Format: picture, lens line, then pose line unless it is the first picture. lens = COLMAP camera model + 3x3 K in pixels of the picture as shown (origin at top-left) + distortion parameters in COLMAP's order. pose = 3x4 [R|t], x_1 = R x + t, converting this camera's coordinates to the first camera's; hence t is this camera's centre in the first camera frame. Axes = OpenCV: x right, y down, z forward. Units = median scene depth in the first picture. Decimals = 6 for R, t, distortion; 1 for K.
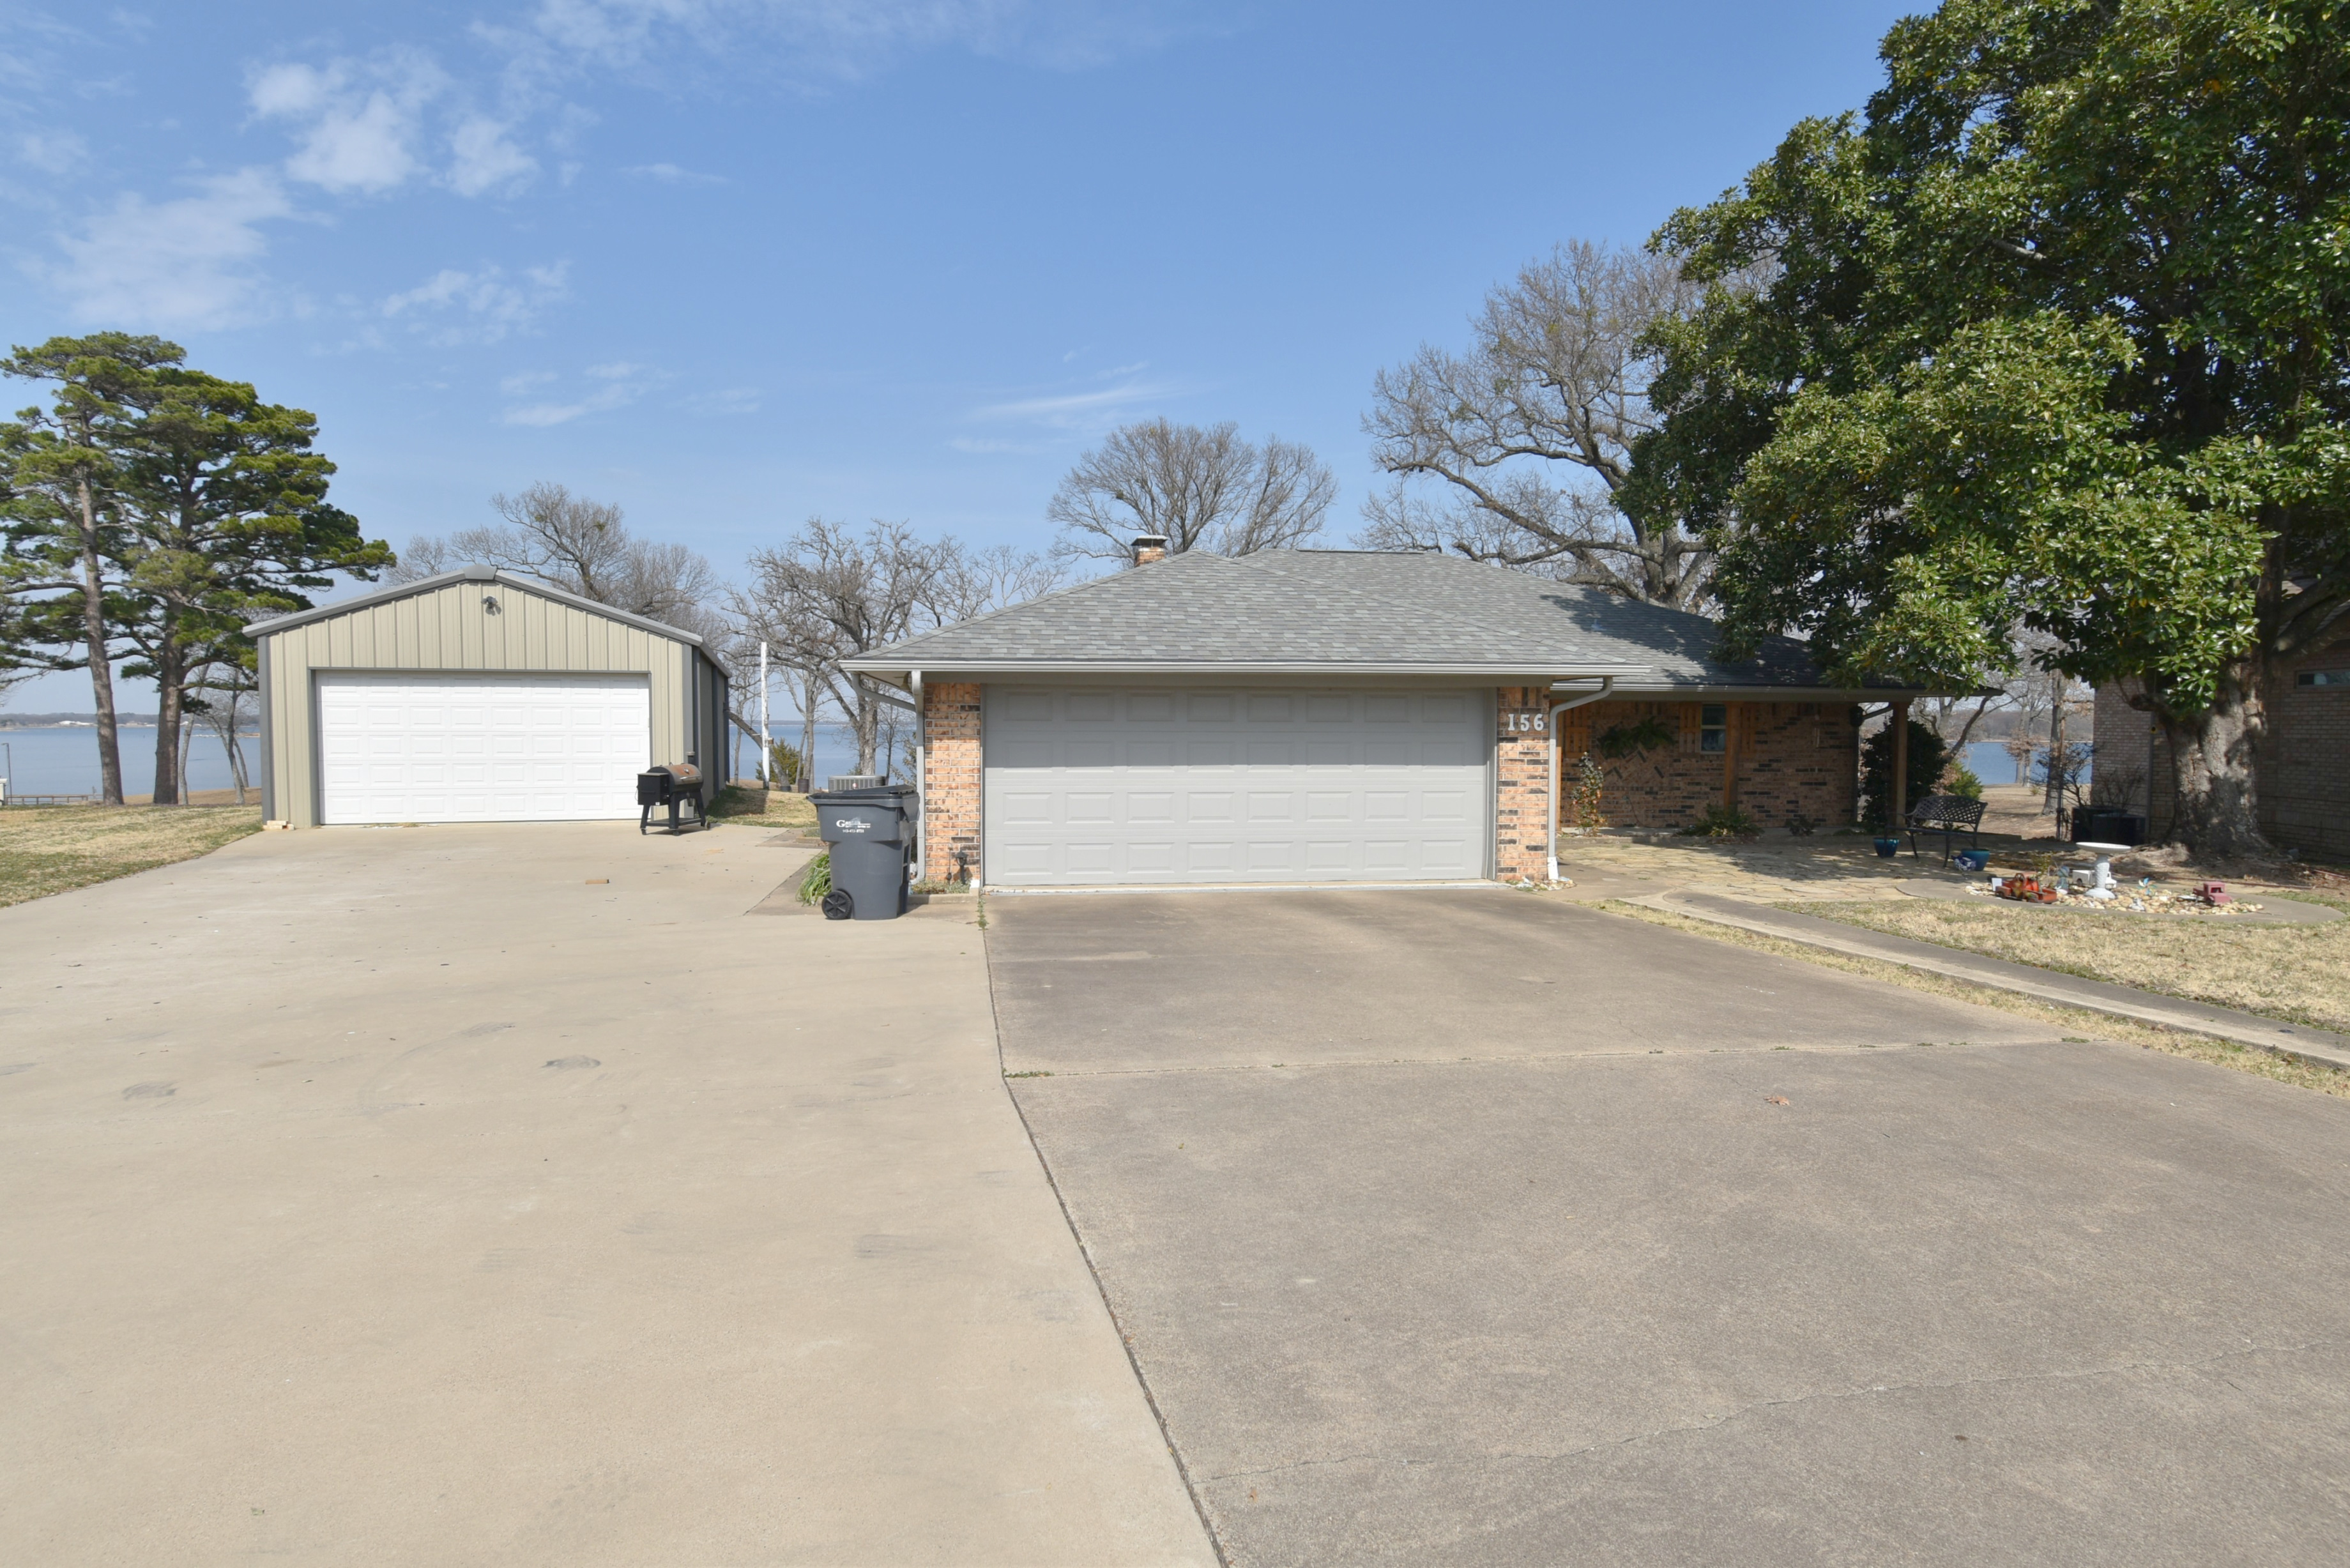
lens RADIAL K [[1352.3, 0, 1306.6], [0, 1352.3, 784.0], [0, 0, 1]] dist [-0.000053, 0.001934]
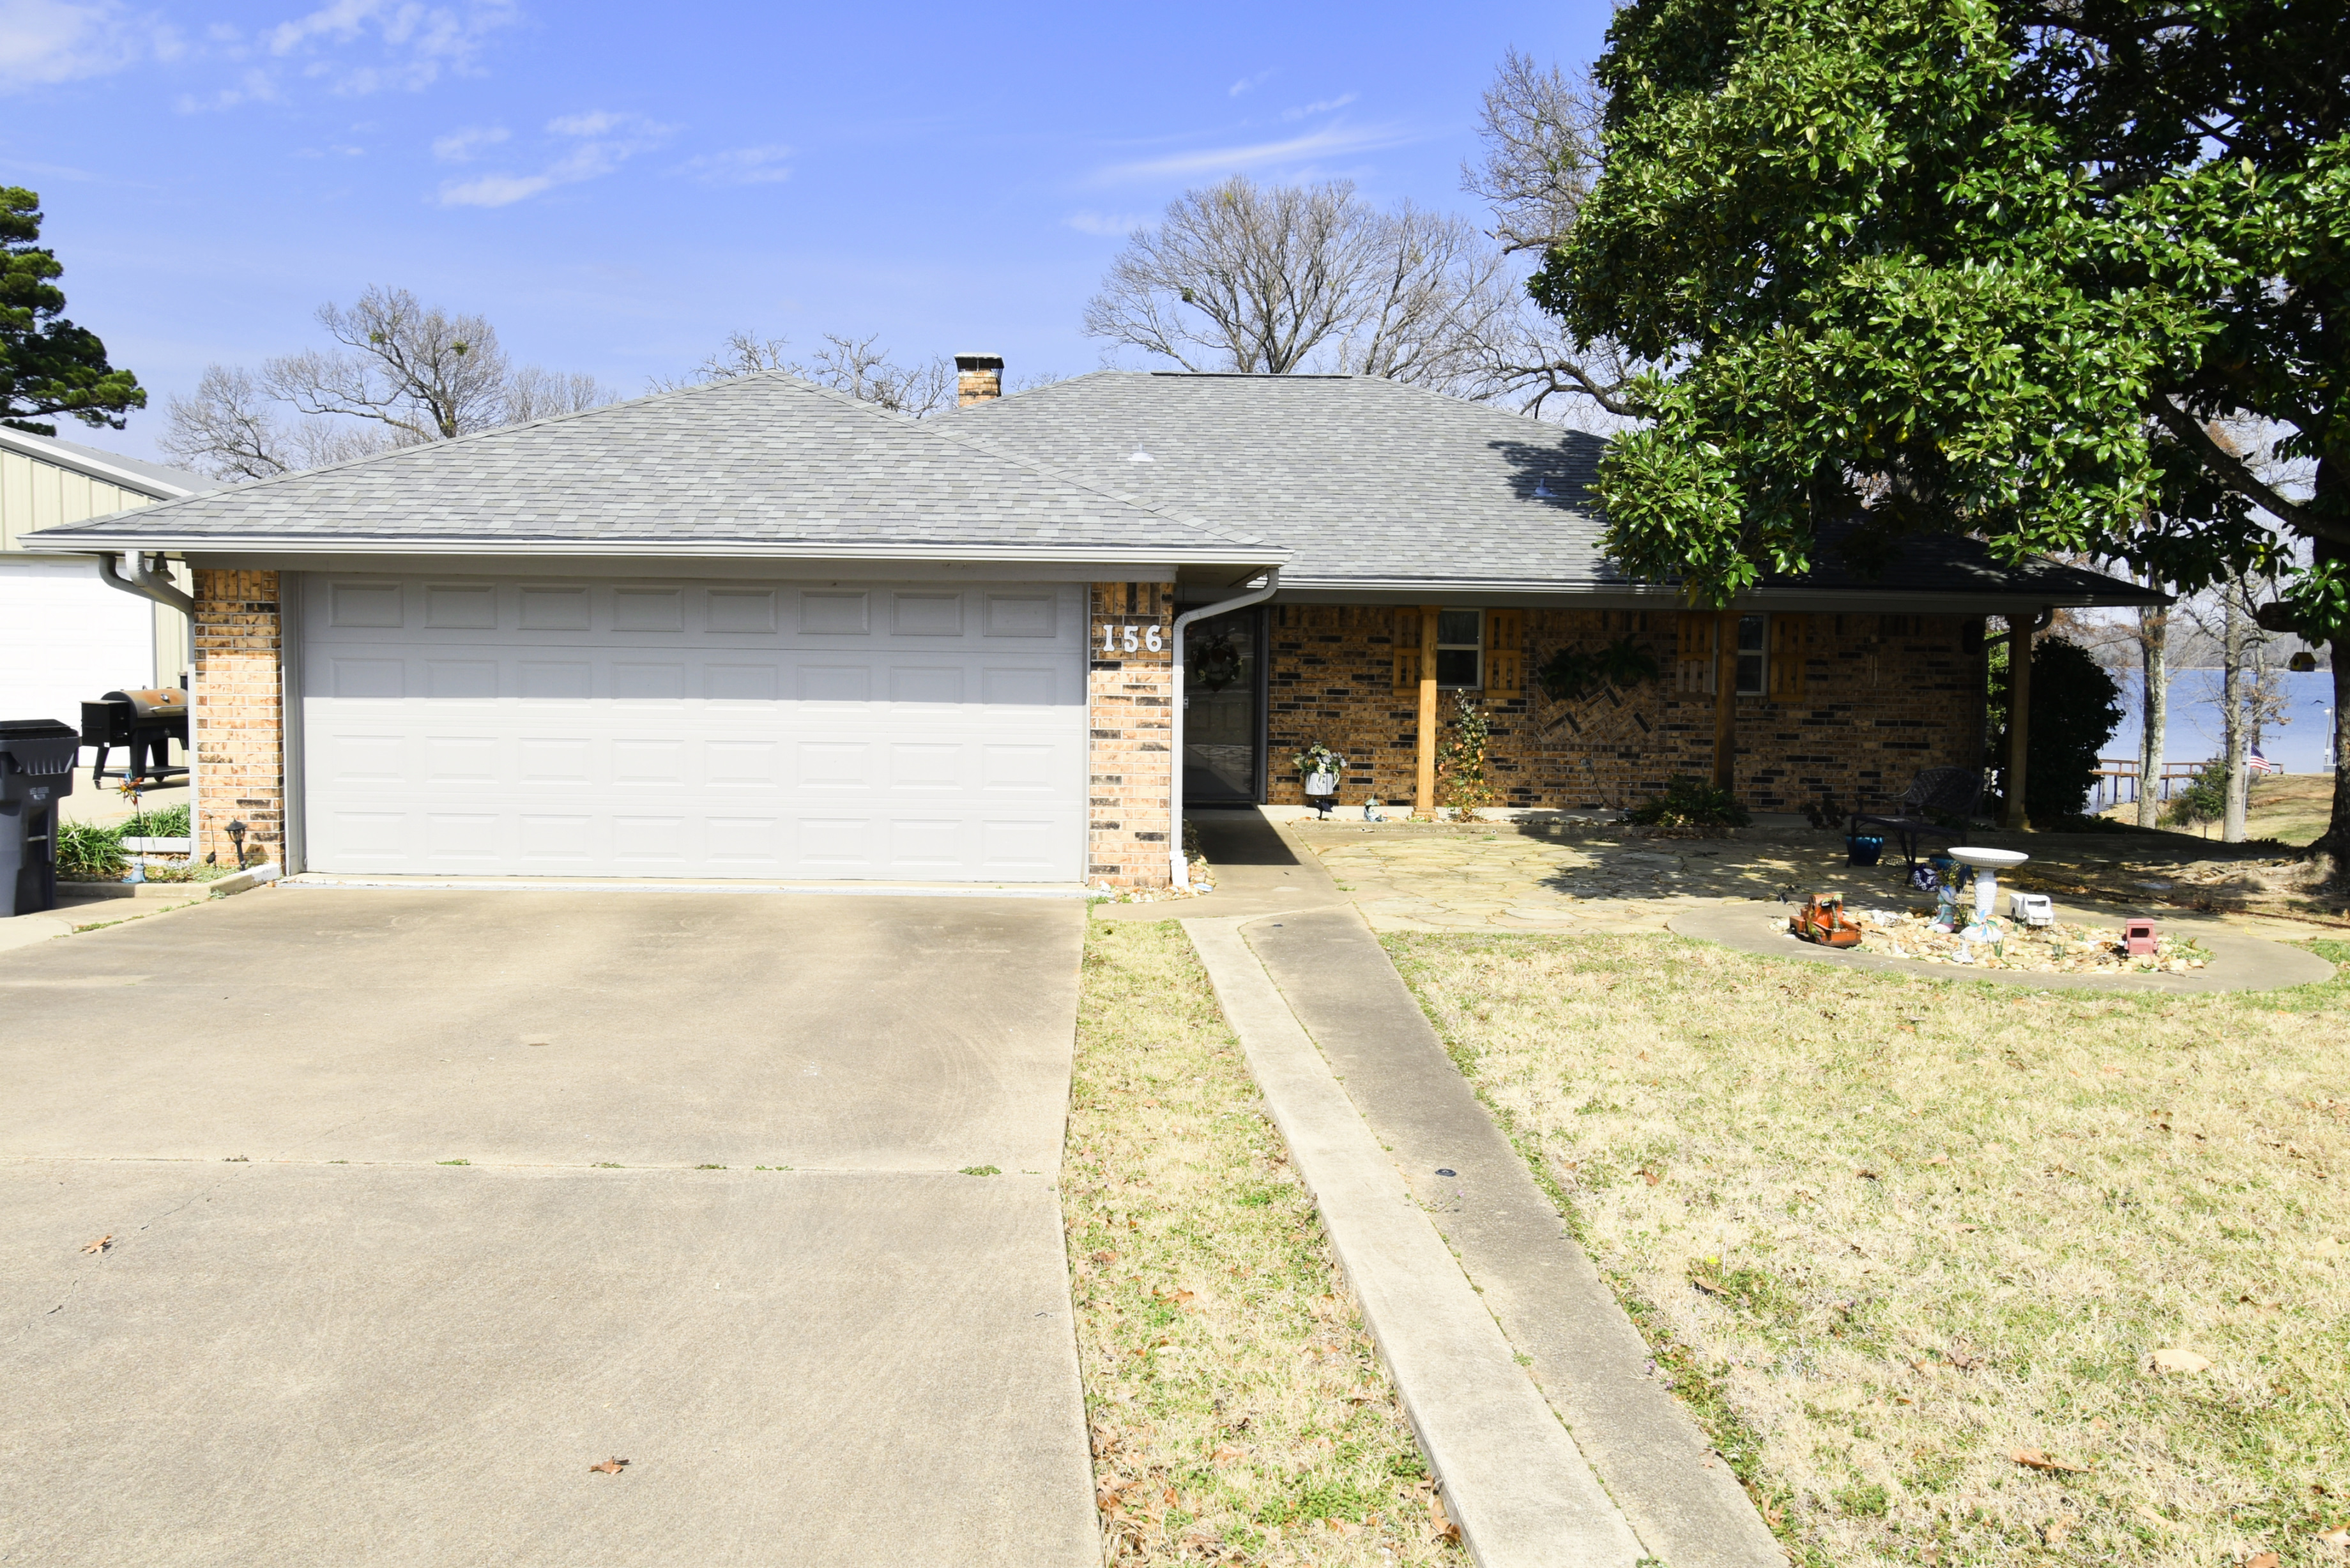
lens RADIAL K [[2042.1, 0, 1323.2], [0, 2042.1, 782.2], [0, 0, 1]] dist [0.017271, -0.023167]
pose [[0.990906, 0.019699, -0.133107, 0.240821], [-0.016581, 0.999562, 0.024494, -0.001940], [0.133532, -0.022064, 0.990799, 0.037058]]
